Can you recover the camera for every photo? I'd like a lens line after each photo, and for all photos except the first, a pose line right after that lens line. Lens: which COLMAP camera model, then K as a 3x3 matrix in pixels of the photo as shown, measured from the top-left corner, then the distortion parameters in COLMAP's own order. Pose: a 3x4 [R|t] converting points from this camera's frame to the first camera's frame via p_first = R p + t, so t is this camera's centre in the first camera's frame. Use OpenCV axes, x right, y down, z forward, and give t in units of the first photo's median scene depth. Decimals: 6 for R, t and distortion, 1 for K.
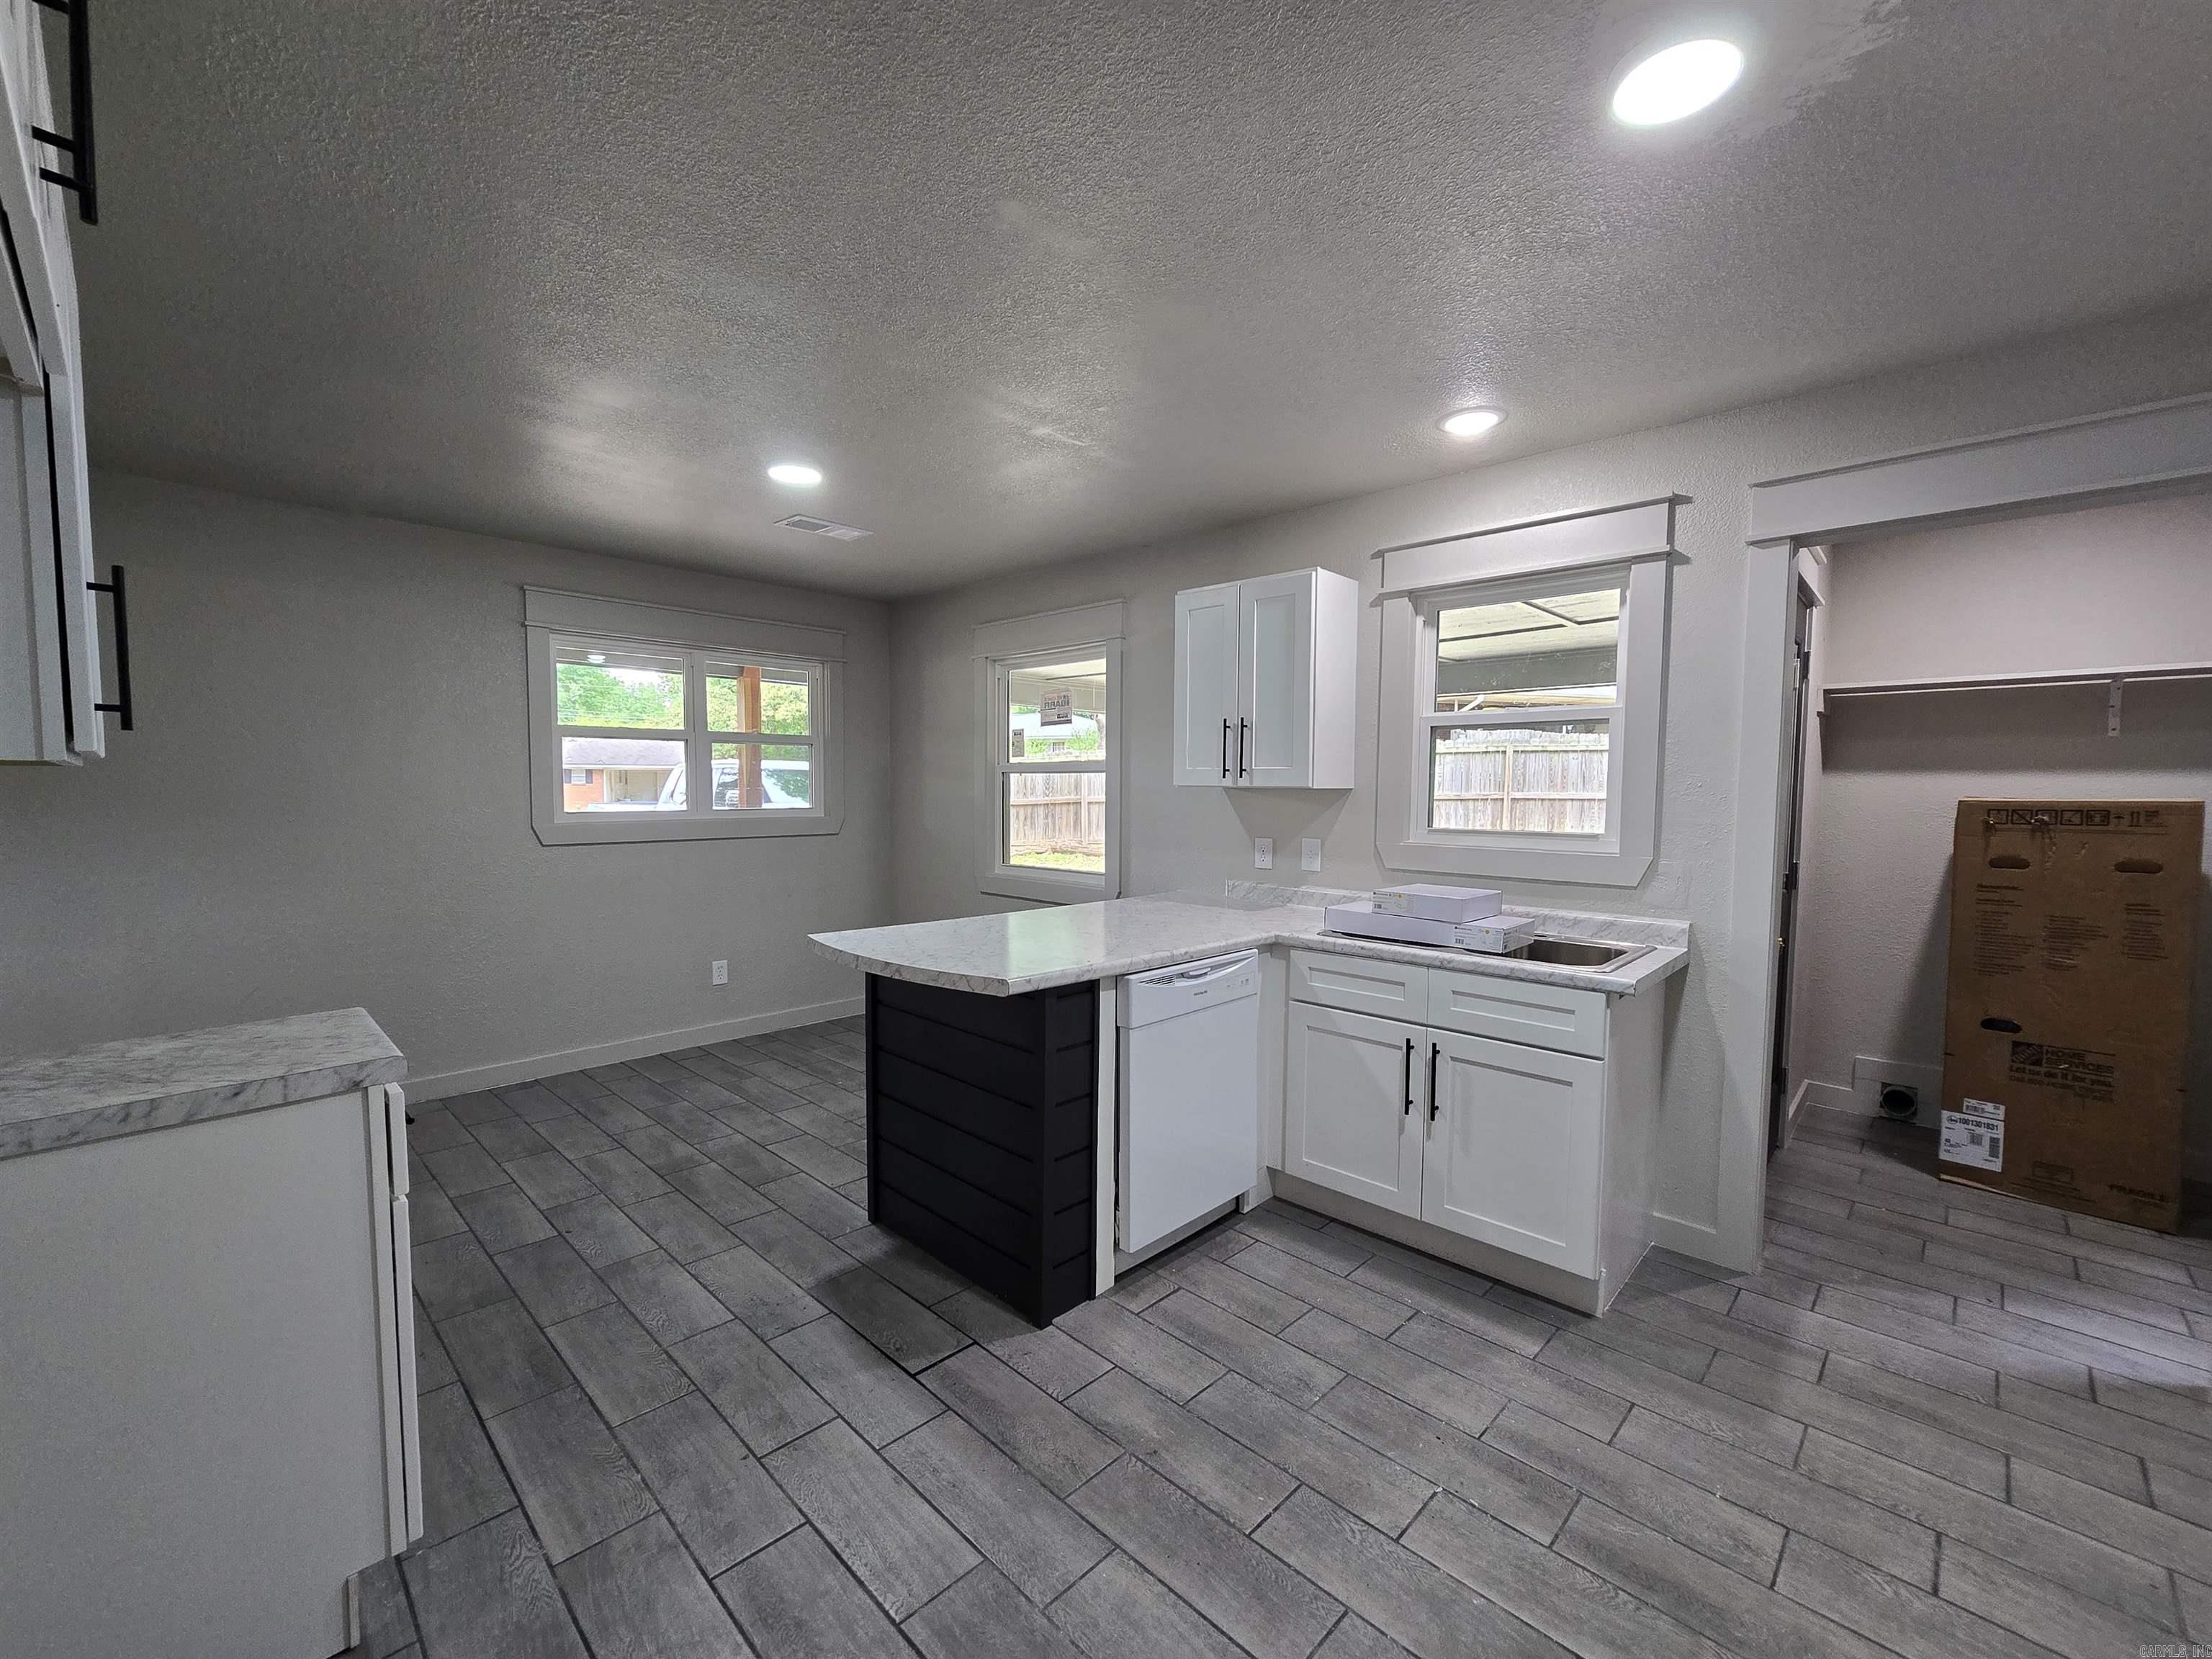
lens RADIAL K [[908.5, 0, 1091.6], [0, 908.5, 838.6], [0, 0, 1]] dist [-0.009322, 0.001984]
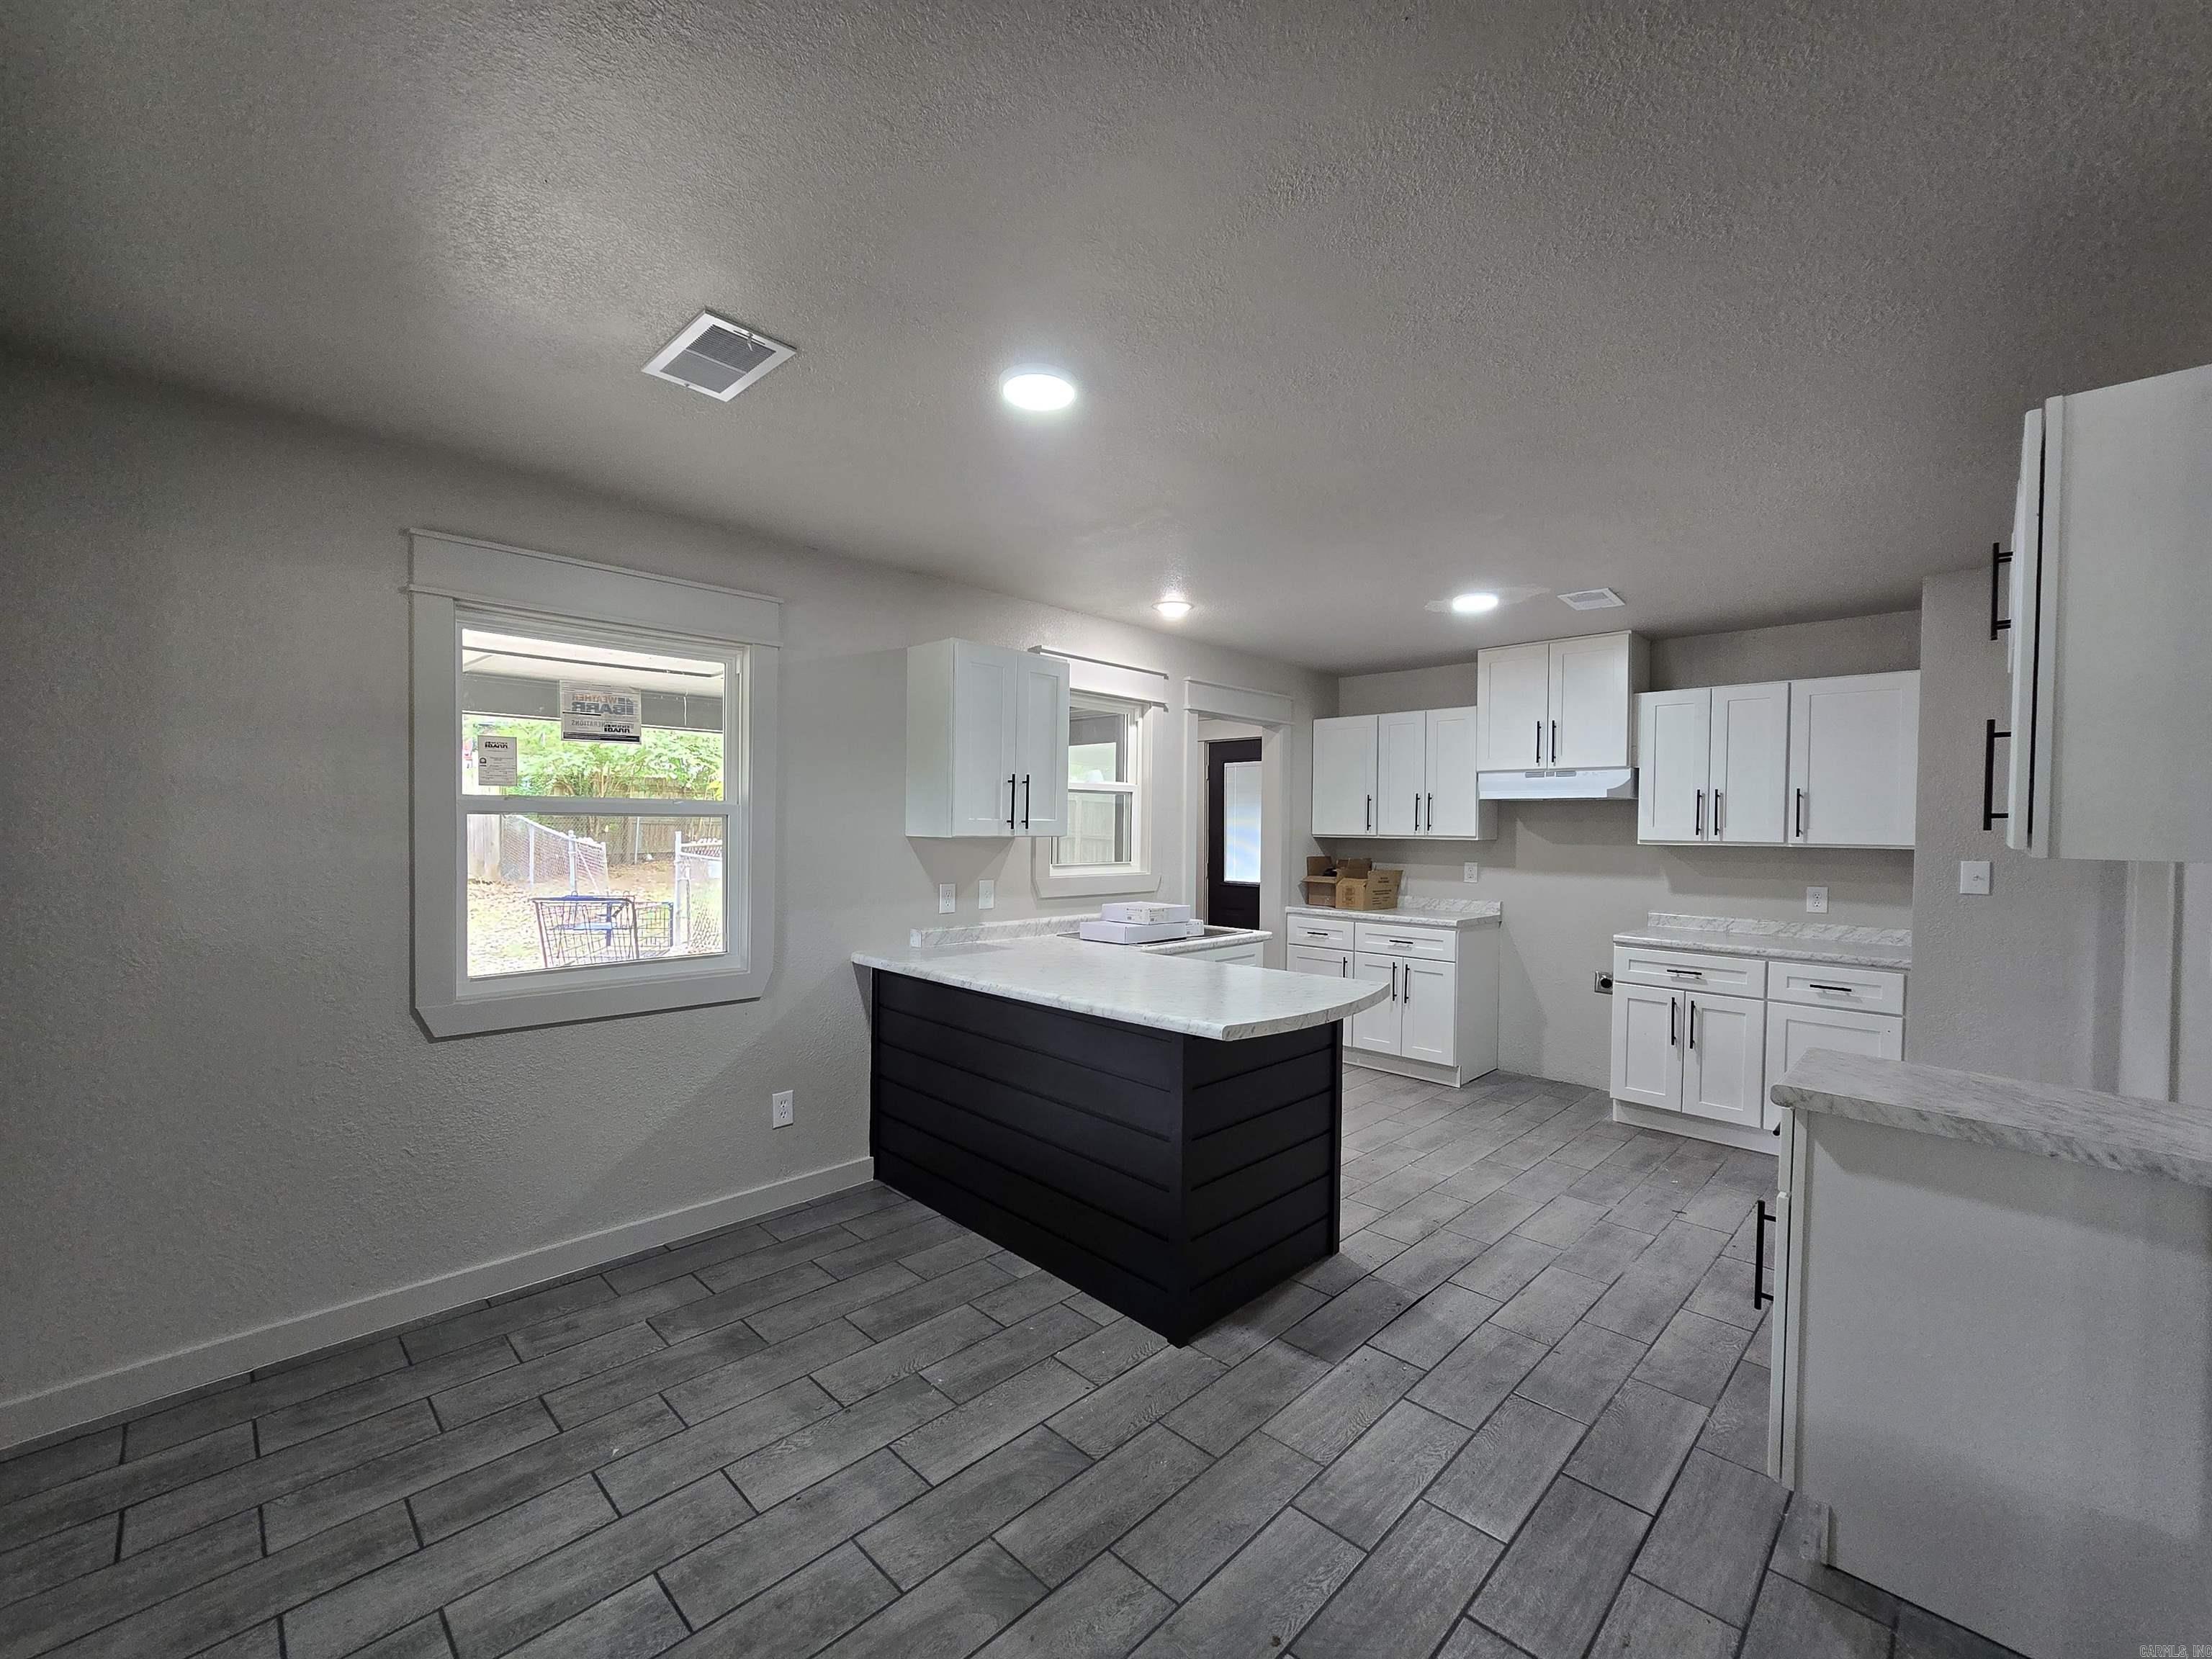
lens RADIAL K [[908.5, 0, 1097.6], [0, 908.5, 842.6], [0, 0, 1]] dist [-0.009322, 0.001984]
pose [[0.010470, -0.027838, 0.999558, -1.851280], [0.044978, 0.998614, 0.027341, -0.149286], [-0.998933, 0.044671, 0.011708, 1.765470]]
